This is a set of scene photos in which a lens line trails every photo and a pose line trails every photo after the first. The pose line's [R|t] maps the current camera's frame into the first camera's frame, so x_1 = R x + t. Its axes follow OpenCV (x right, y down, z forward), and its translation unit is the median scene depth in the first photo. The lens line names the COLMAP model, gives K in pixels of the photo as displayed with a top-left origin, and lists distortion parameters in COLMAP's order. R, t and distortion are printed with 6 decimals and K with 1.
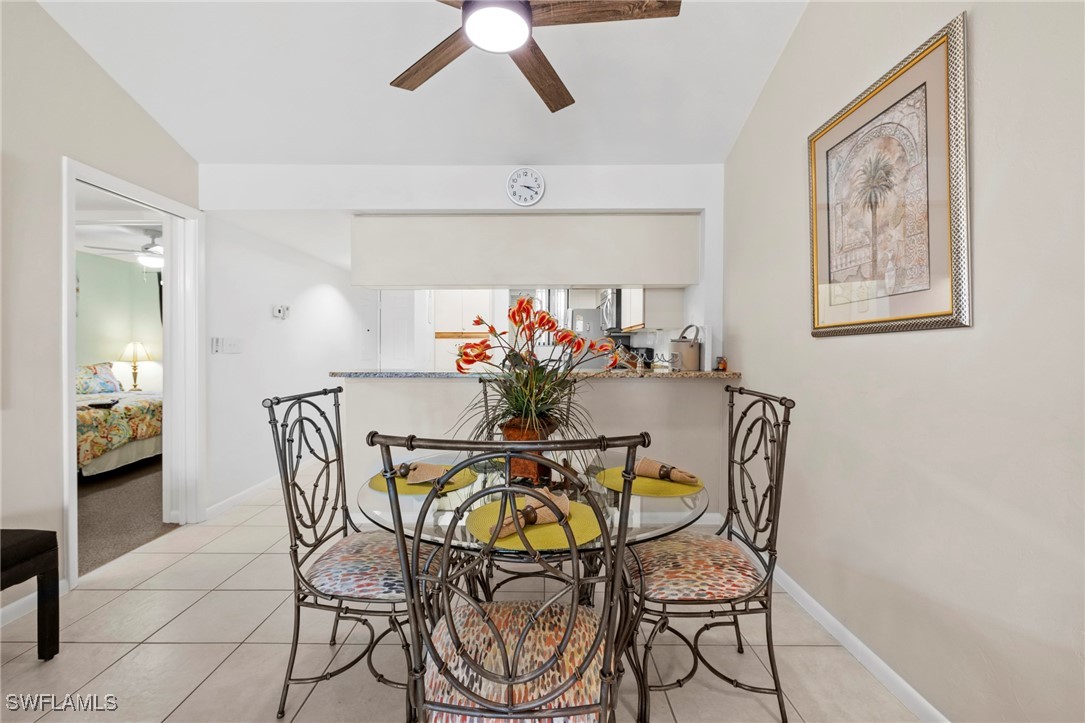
lens RADIAL K [[467.2, 0, 538.4], [0, 467.2, 354.8], [0, 0, 1]] dist [-0.000440, -0.000035]
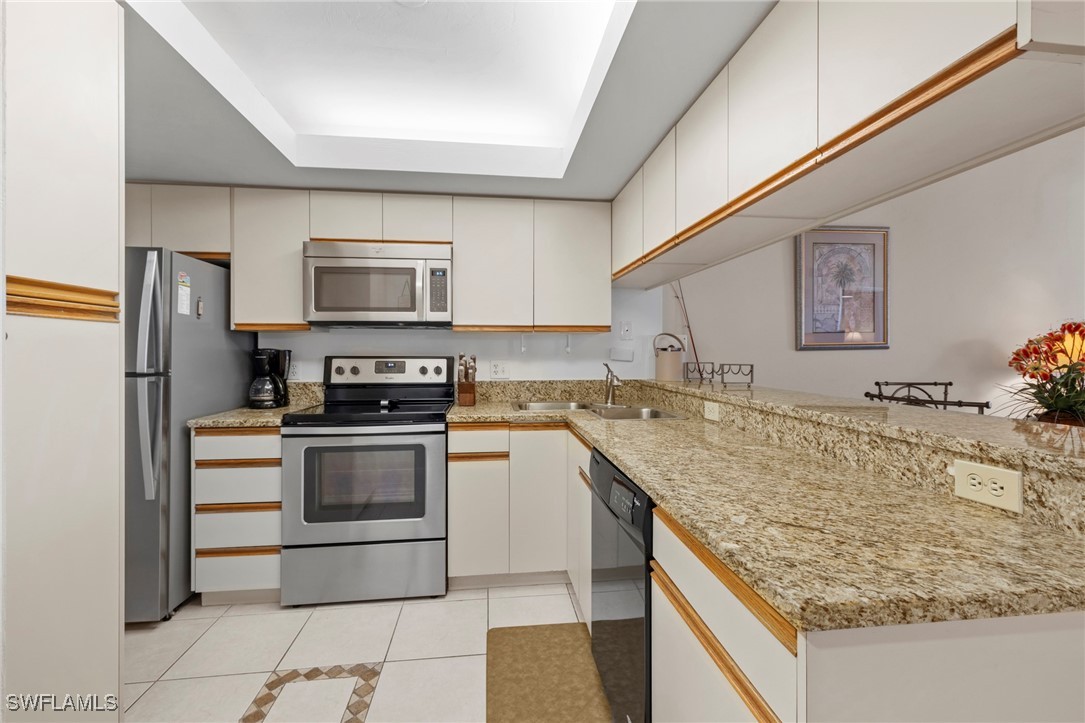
lens RADIAL K [[467.2, 0, 538.4], [0, 467.2, 354.8], [0, 0, 1]] dist [-0.000440, -0.000035]
pose [[-0.116171, 0.002119, 0.993227, -1.109377], [0.010733, 0.999942, -0.000878, -0.038115], [-0.993171, 0.010558, -0.116187, 2.523433]]
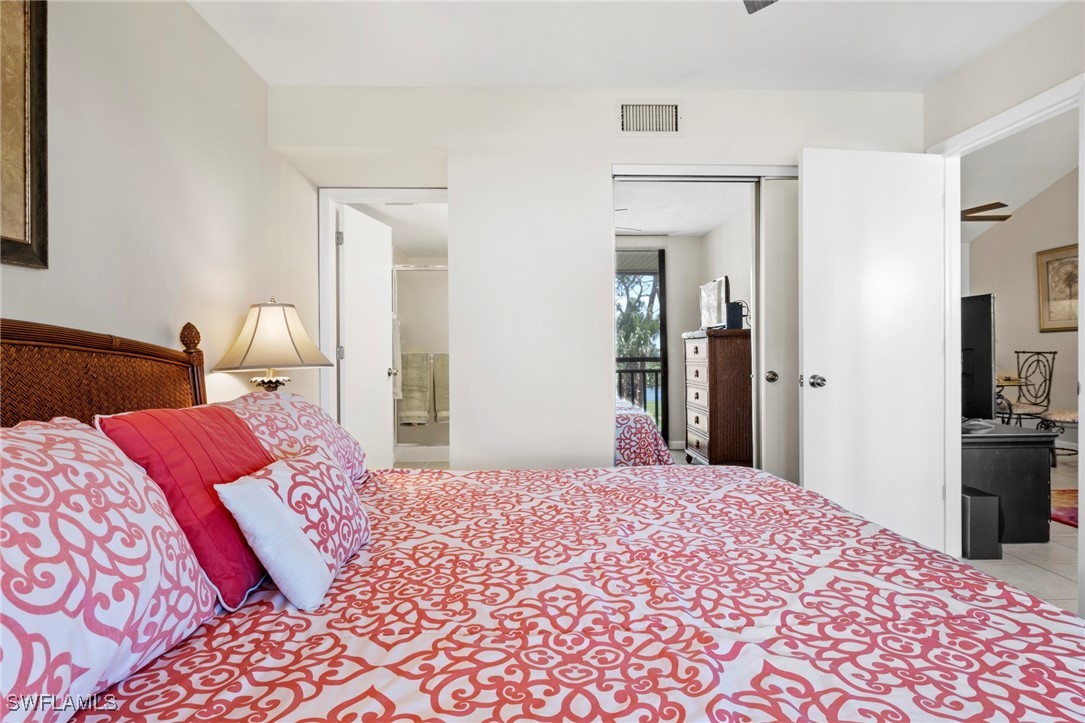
lens RADIAL K [[605.9, 0, 546.9], [0, 605.9, 342.0], [0, 0, 1]] dist [-0.000017, -0.000061]
pose [[0.998124, -0.001839, 0.061205, -2.720358], [0.002760, 0.999884, -0.014963, 0.066509], [-0.061170, 0.015103, 0.998013, -2.514654]]
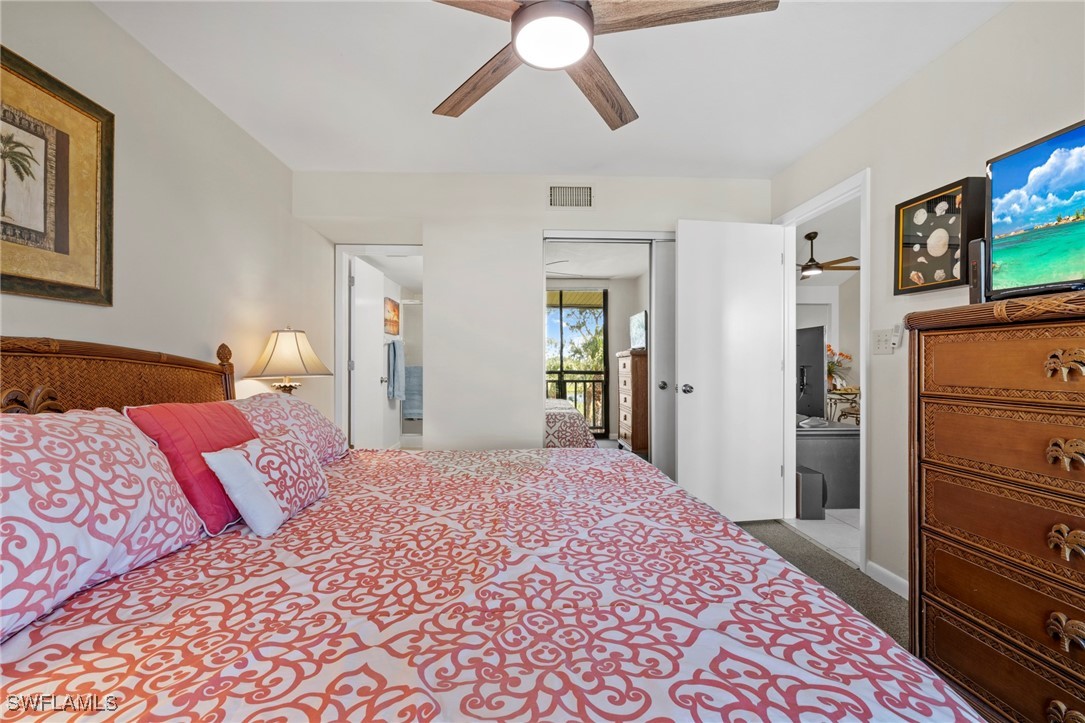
lens RADIAL K [[467.2, 0, 538.4], [0, 467.2, 354.8], [0, 0, 1]] dist [-0.000440, -0.000035]
pose [[0.998109, 0.005828, 0.061184, -2.381380], [-0.004502, 0.999753, -0.021775, 0.060393], [-0.061296, 0.021458, 0.997889, -2.743325]]
